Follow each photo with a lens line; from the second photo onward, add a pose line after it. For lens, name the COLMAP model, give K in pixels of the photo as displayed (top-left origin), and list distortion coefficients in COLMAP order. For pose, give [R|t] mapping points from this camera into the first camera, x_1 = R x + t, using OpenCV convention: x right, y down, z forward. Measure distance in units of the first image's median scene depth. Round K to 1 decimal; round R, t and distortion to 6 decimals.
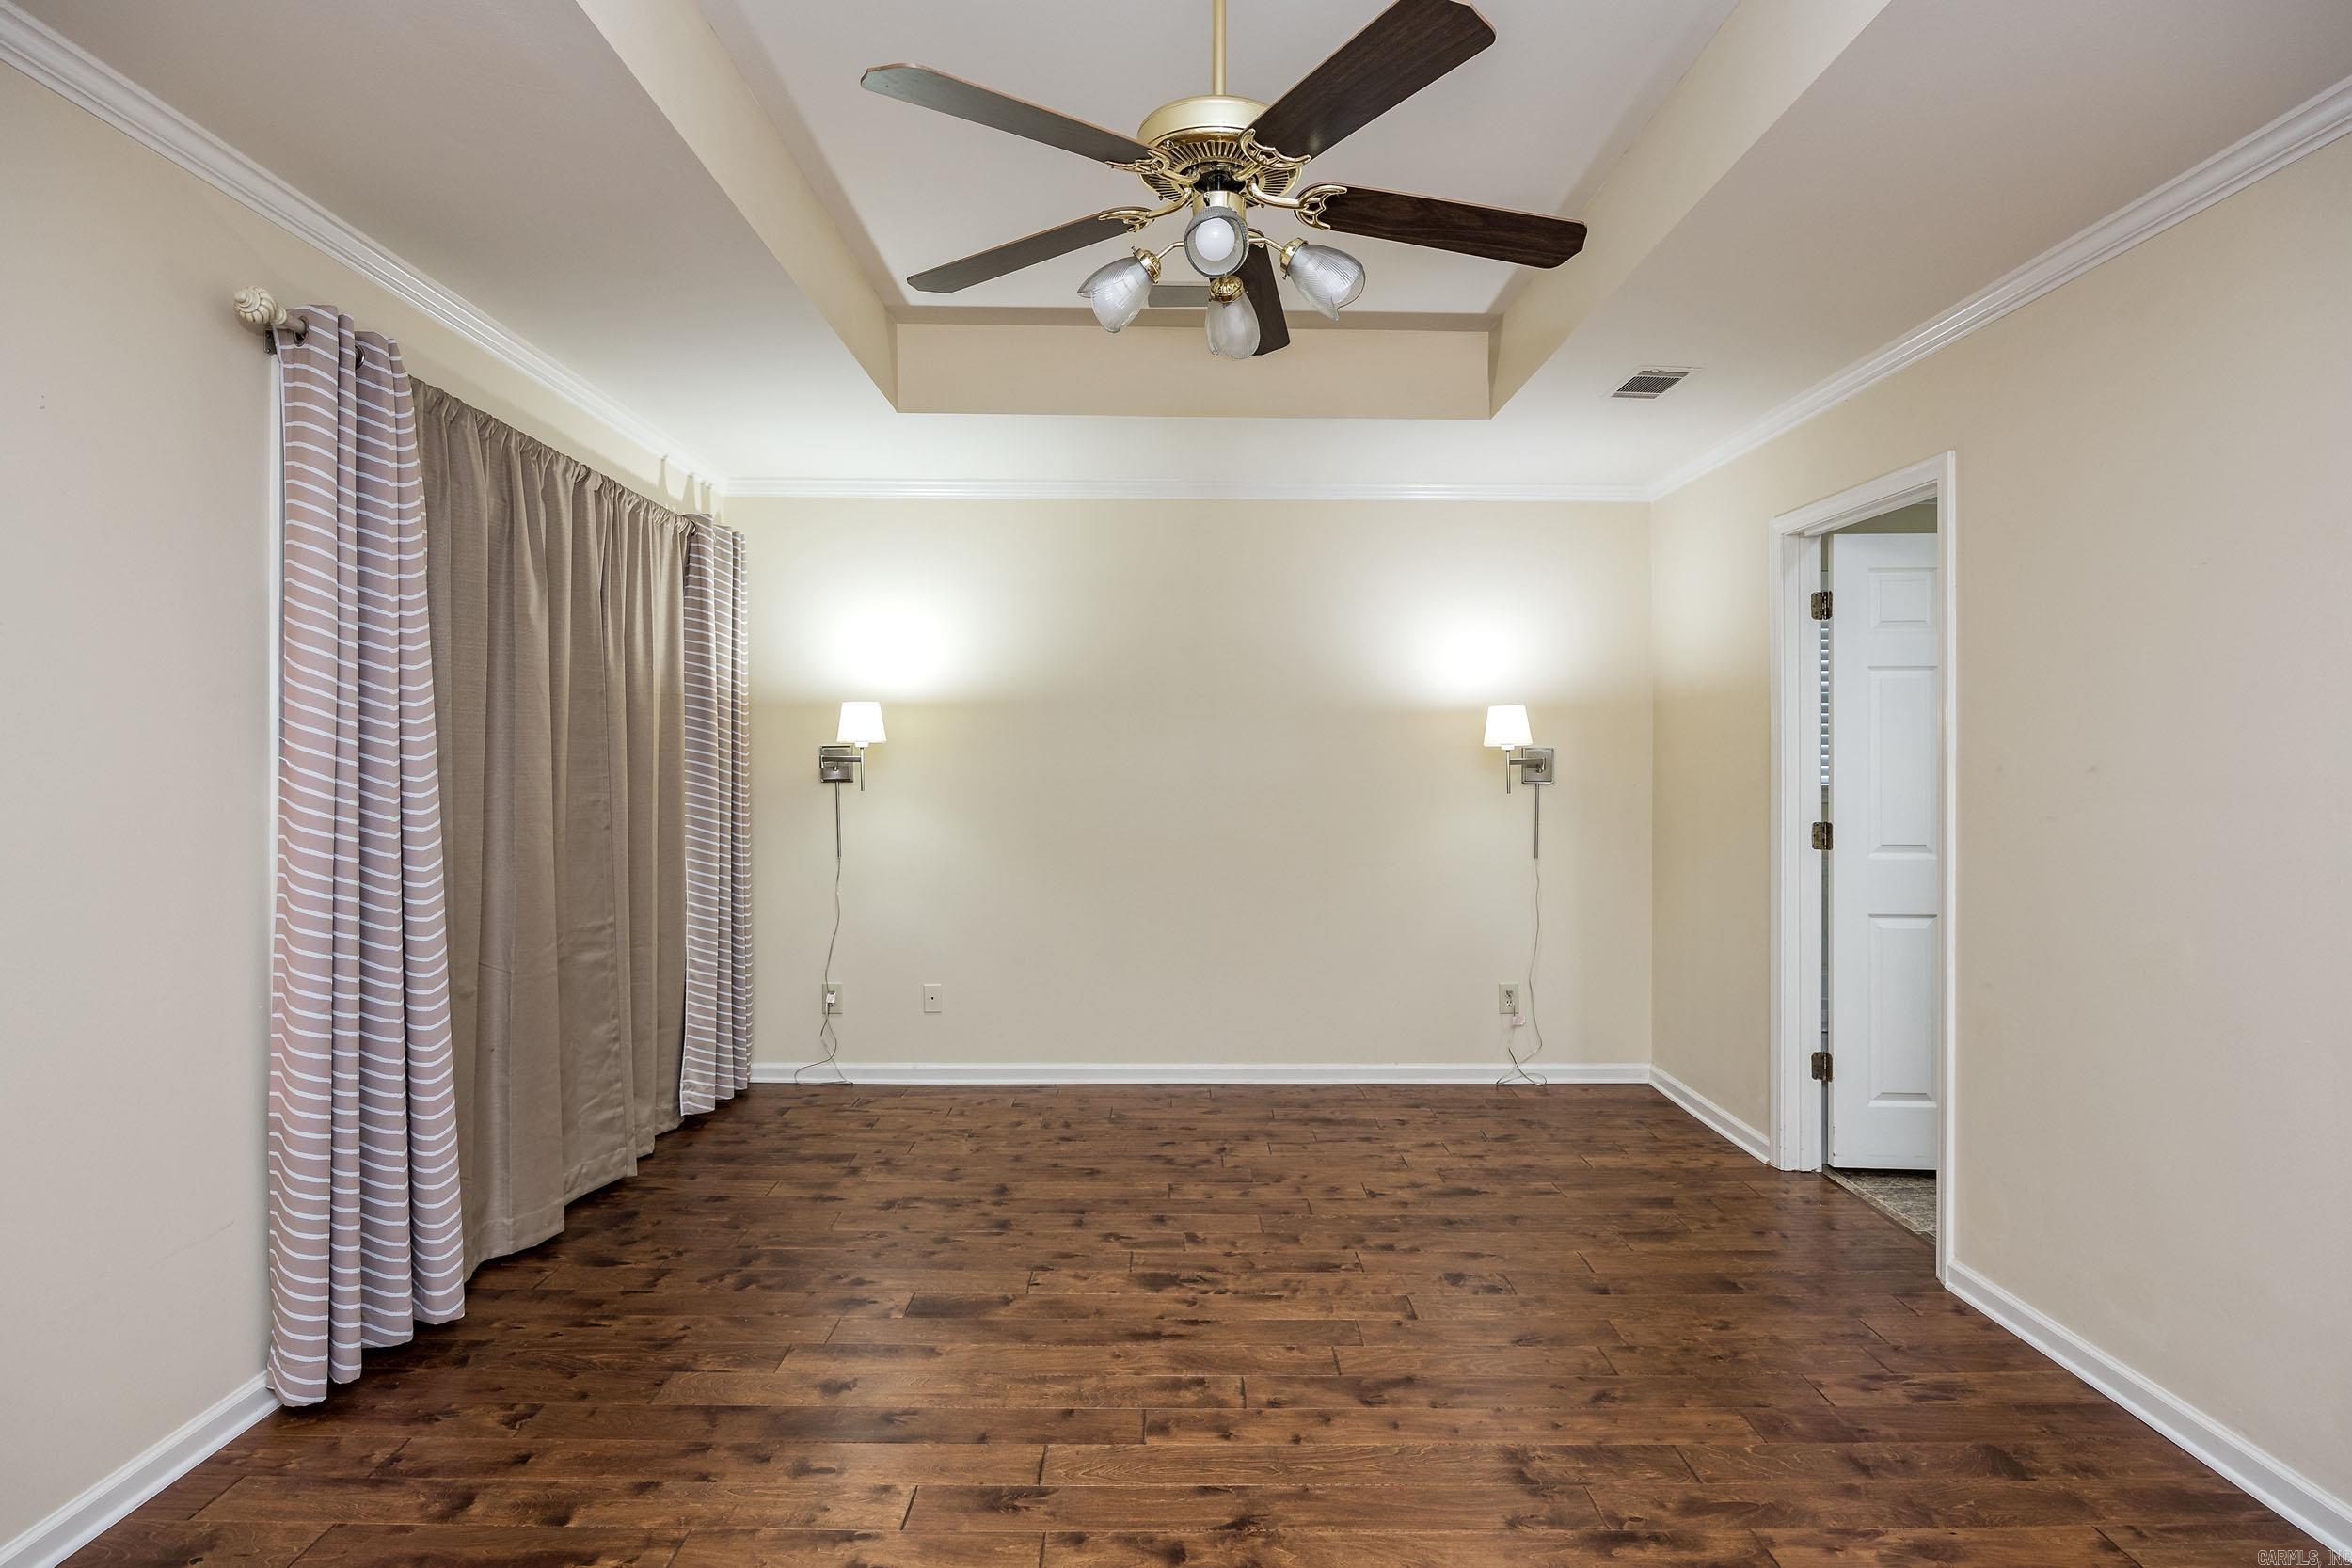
lens RADIAL K [[1169.1, 0, 1179.3], [0, 1169.1, 760.8], [0, 0, 1]] dist [-0.003357, -0.000050]
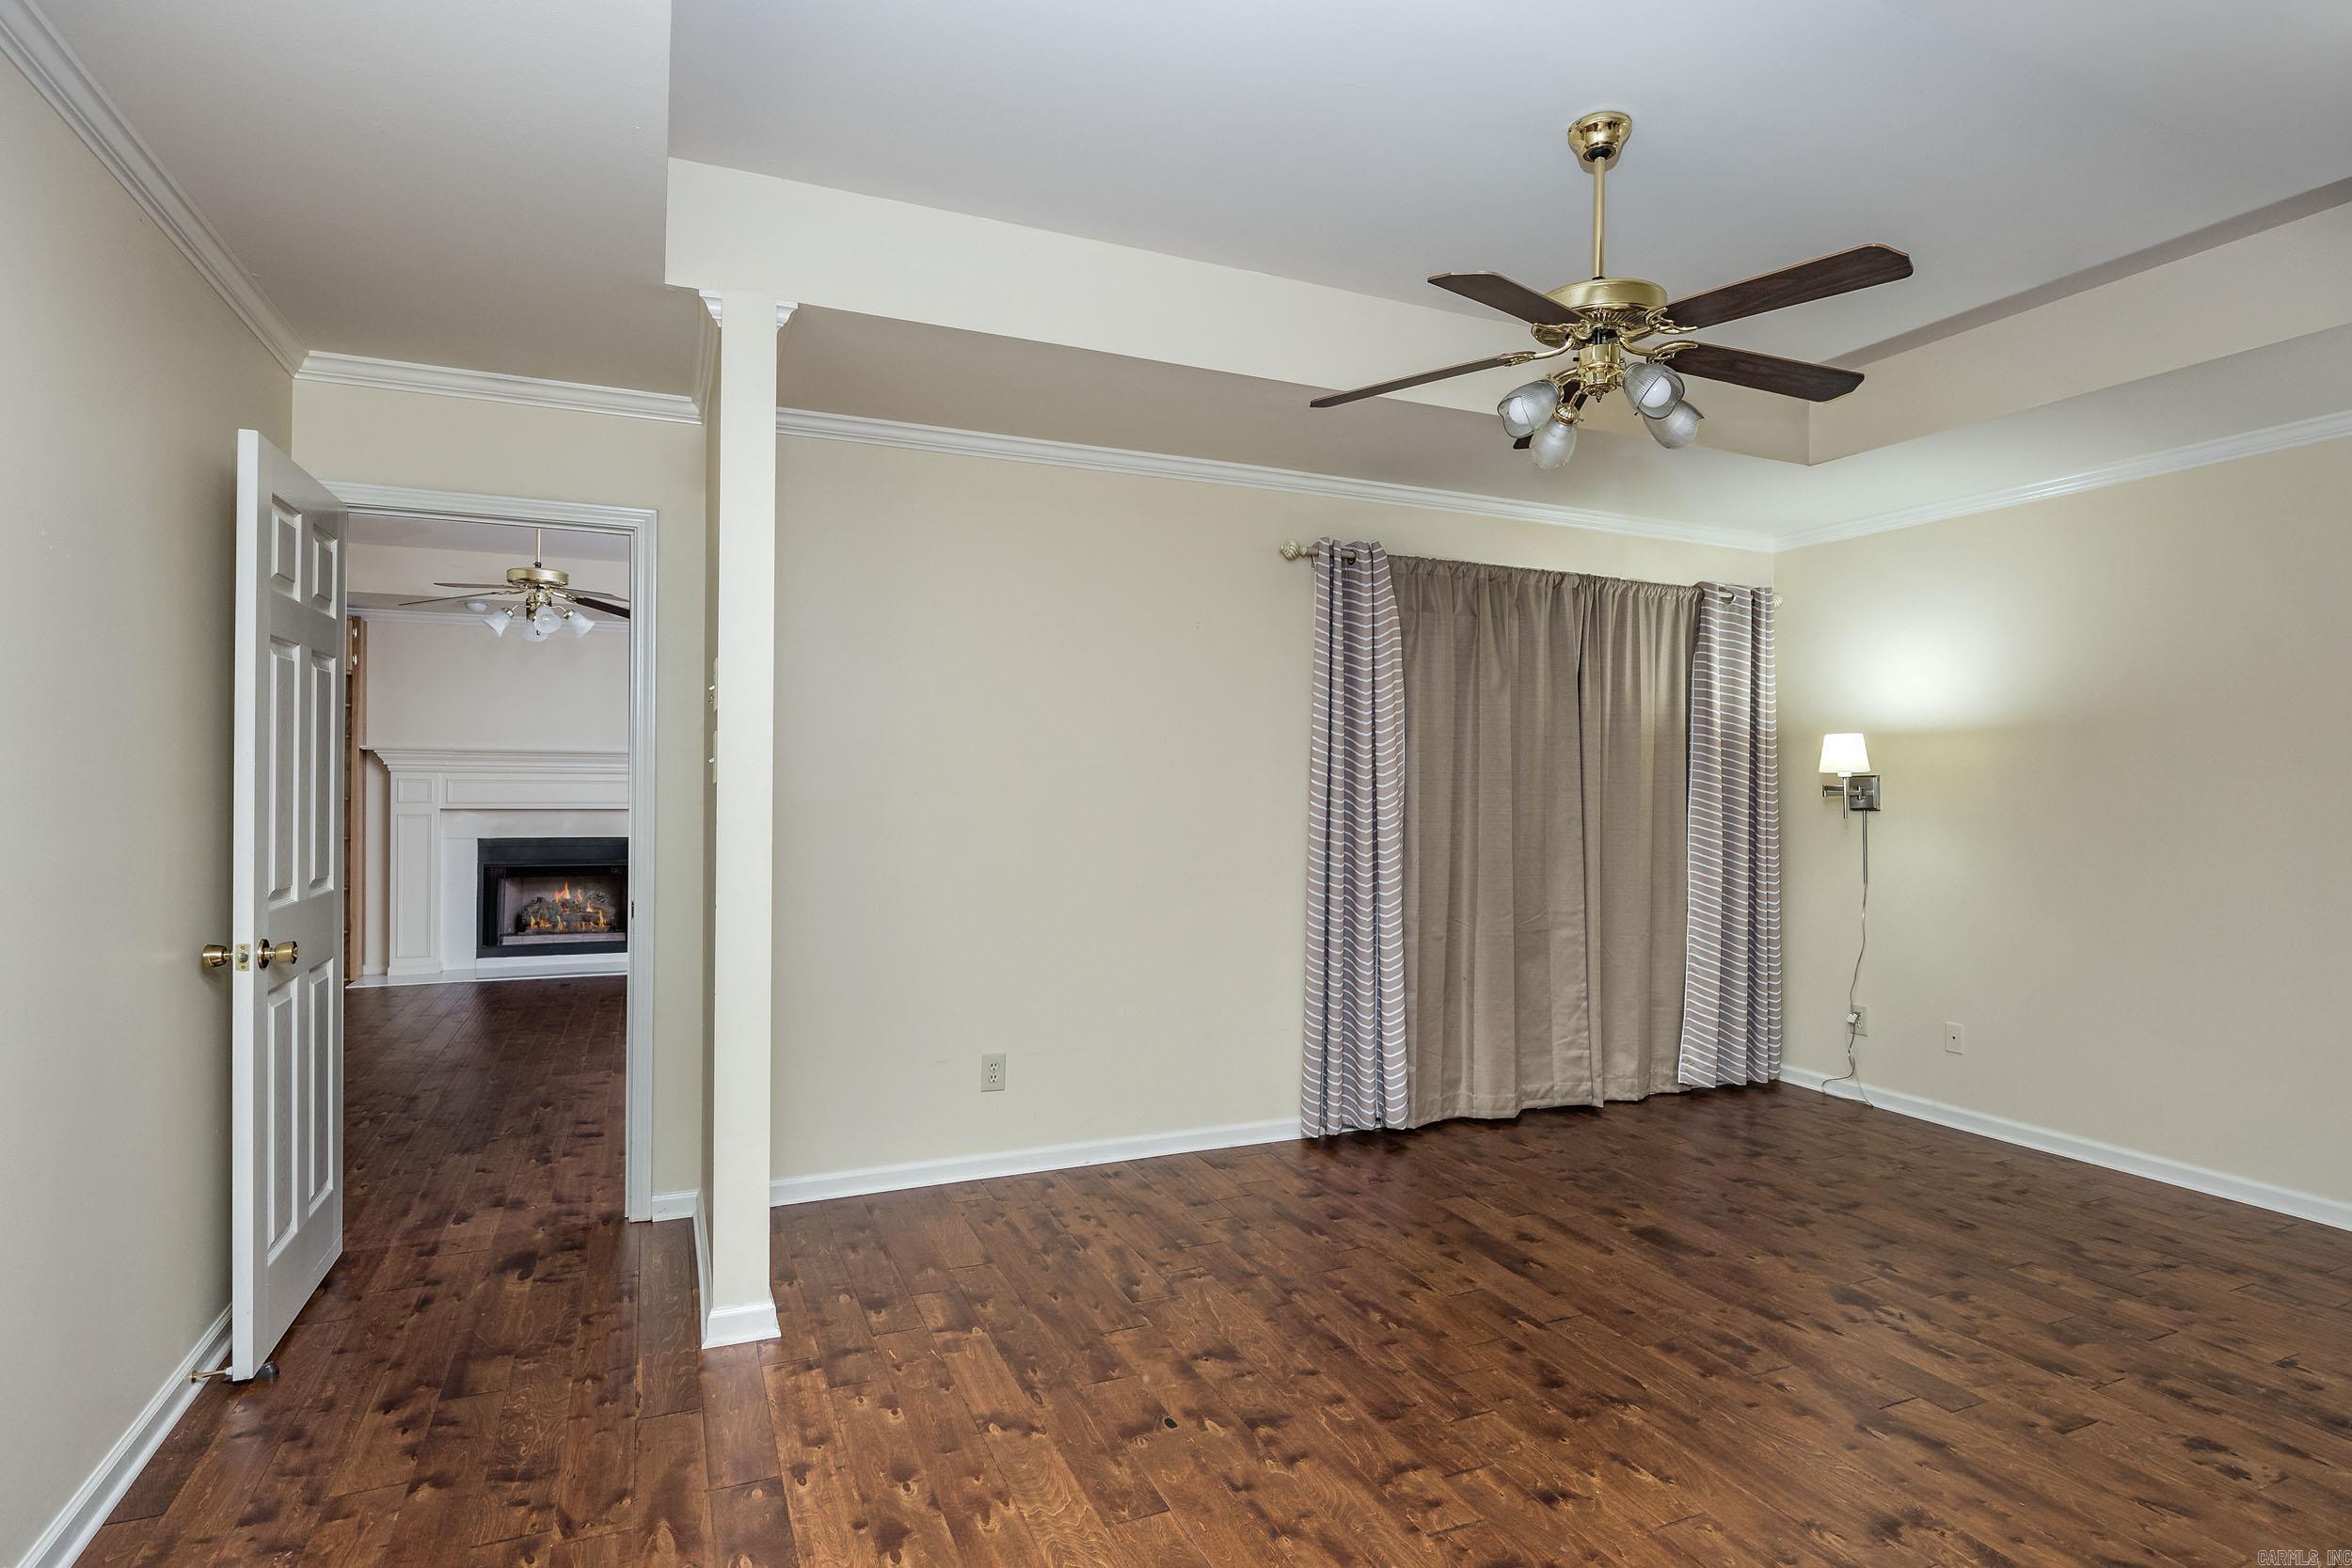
lens RADIAL K [[1216.3, 0, 1188.0], [0, 1216.3, 784.4], [0, 0, 1]] dist [-0.001839, -0.000143]
pose [[0.396628, -0.002980, -0.917975, 0.703201], [-0.003983, 0.999980, -0.004967, 0.003975], [0.917971, 0.005626, 0.396608, 0.041876]]
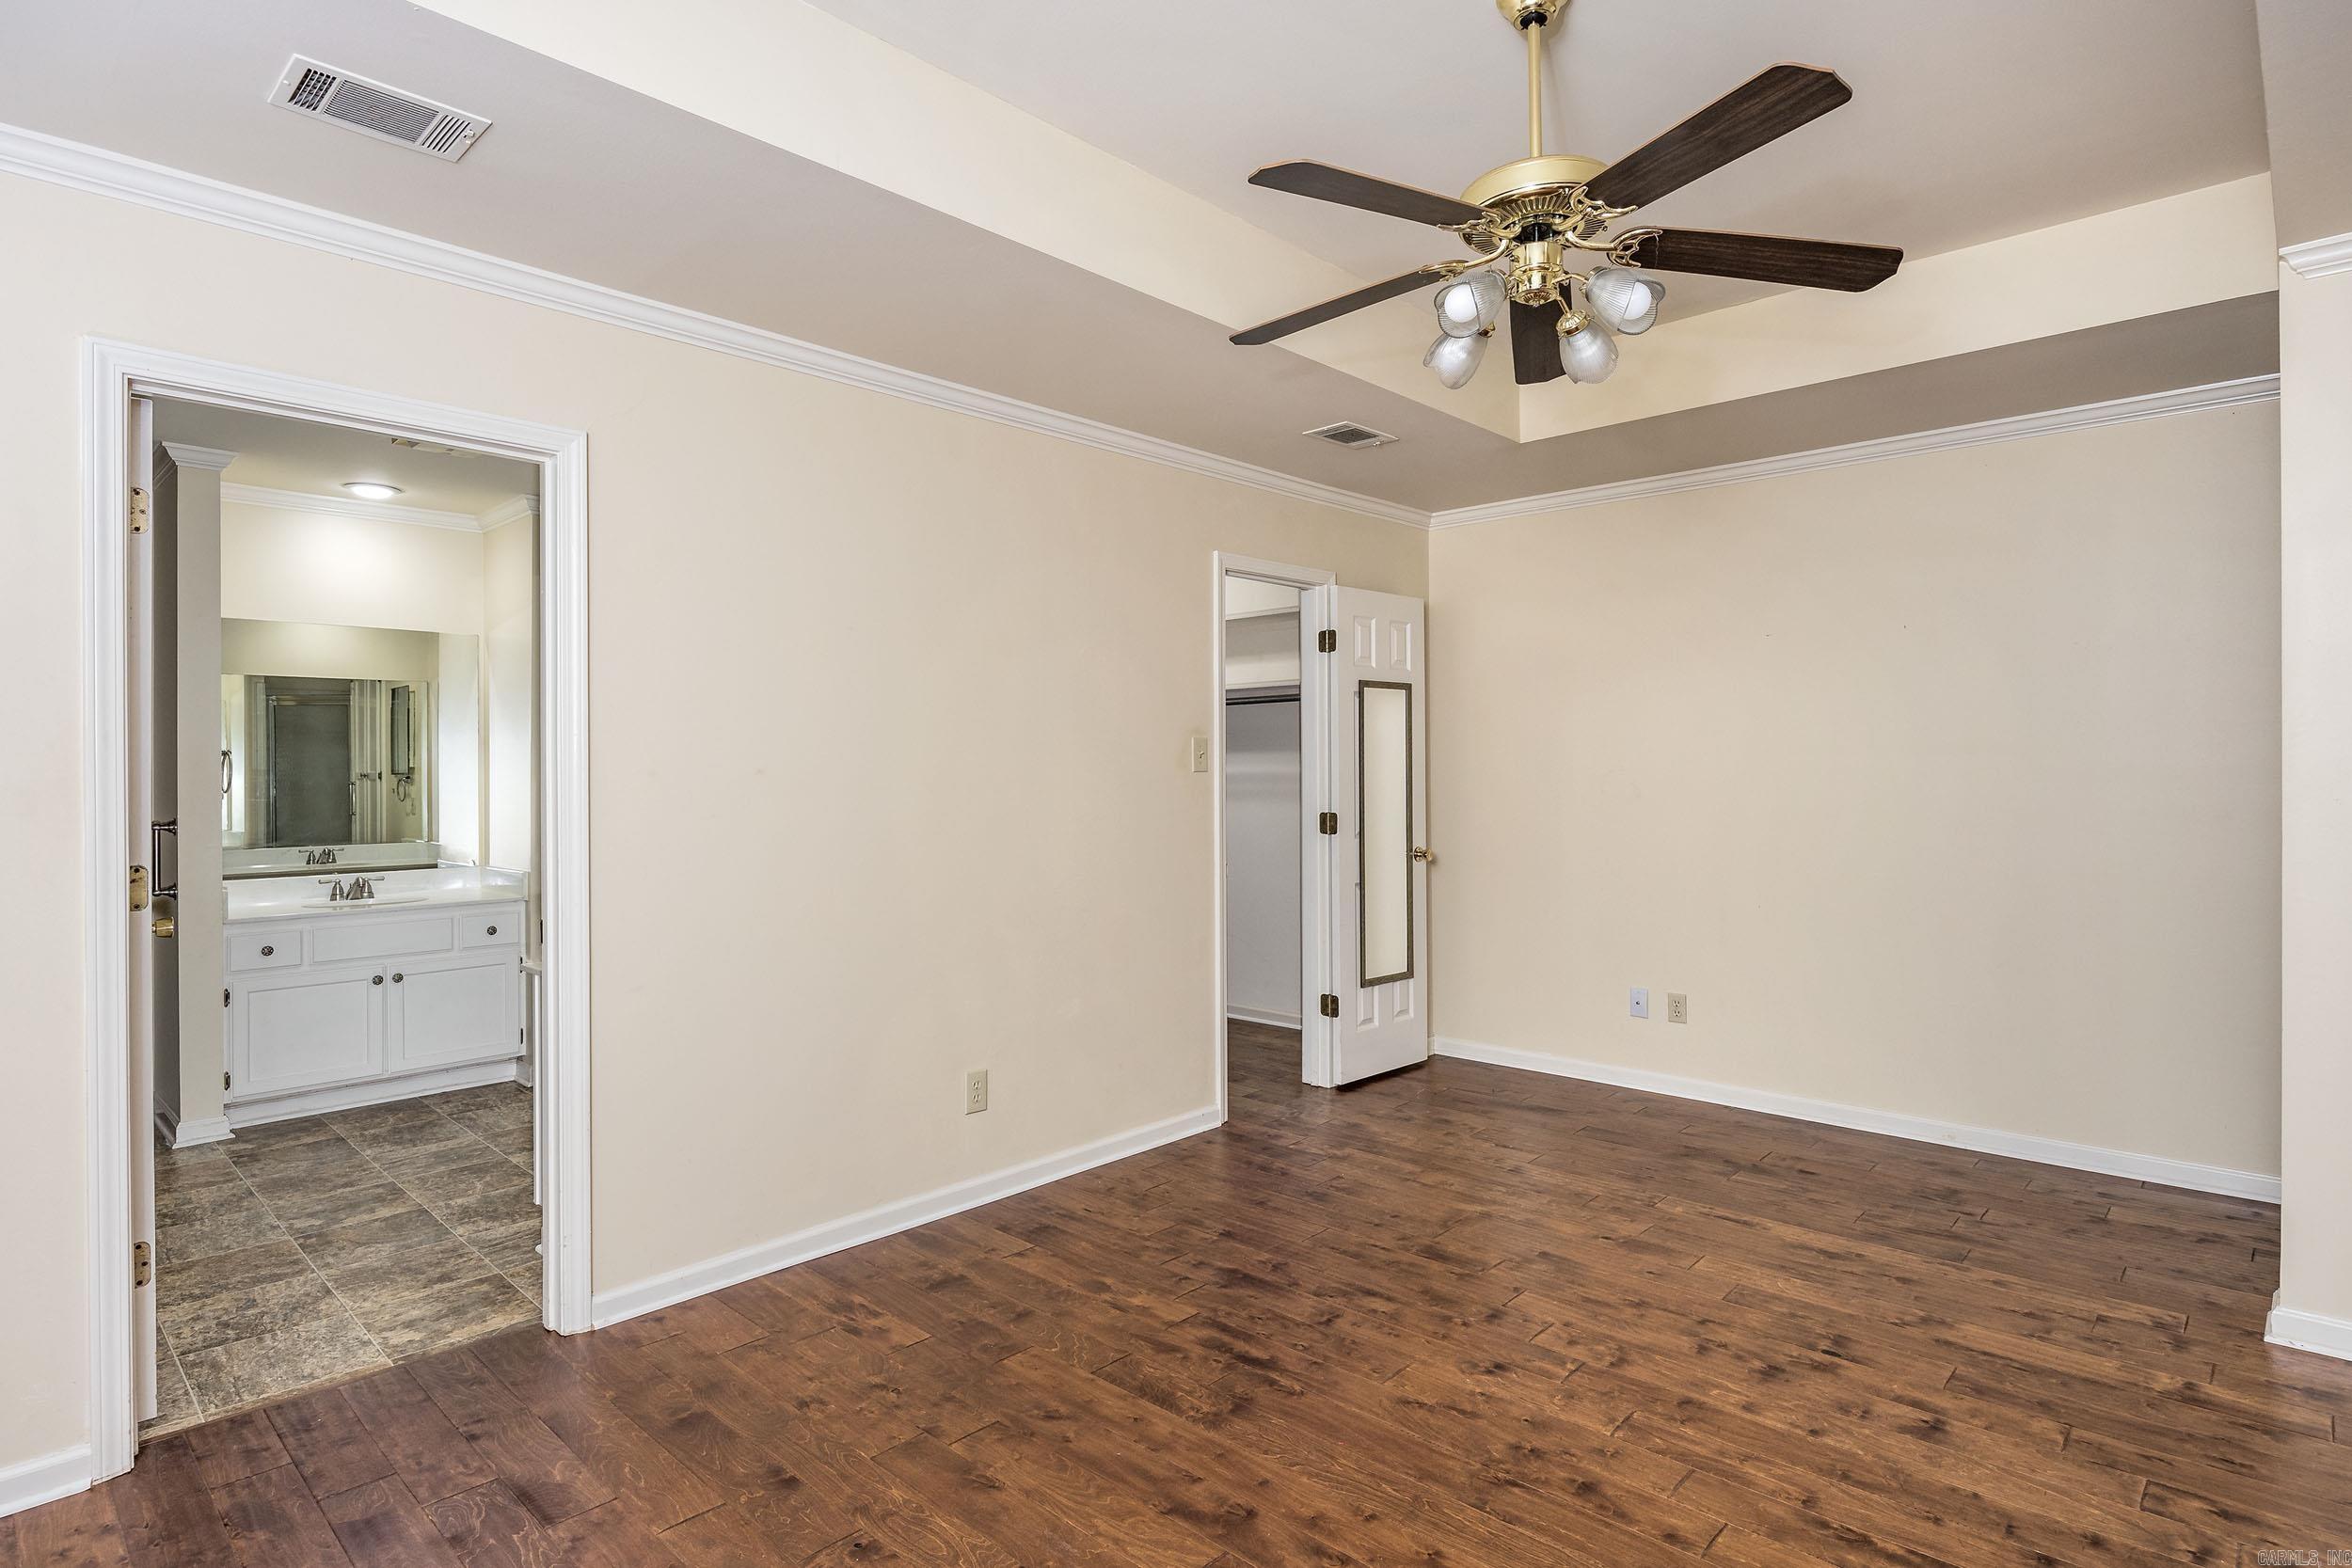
lens RADIAL K [[1216.3, 0, 1188.0], [0, 1216.3, 784.4], [0, 0, 1]] dist [-0.001839, -0.000143]
pose [[-0.725763, -0.012988, 0.687822, -0.319524], [-0.003648, 0.999880, 0.015031, 0.006869], [-0.687935, 0.008400, -0.725723, 1.316689]]
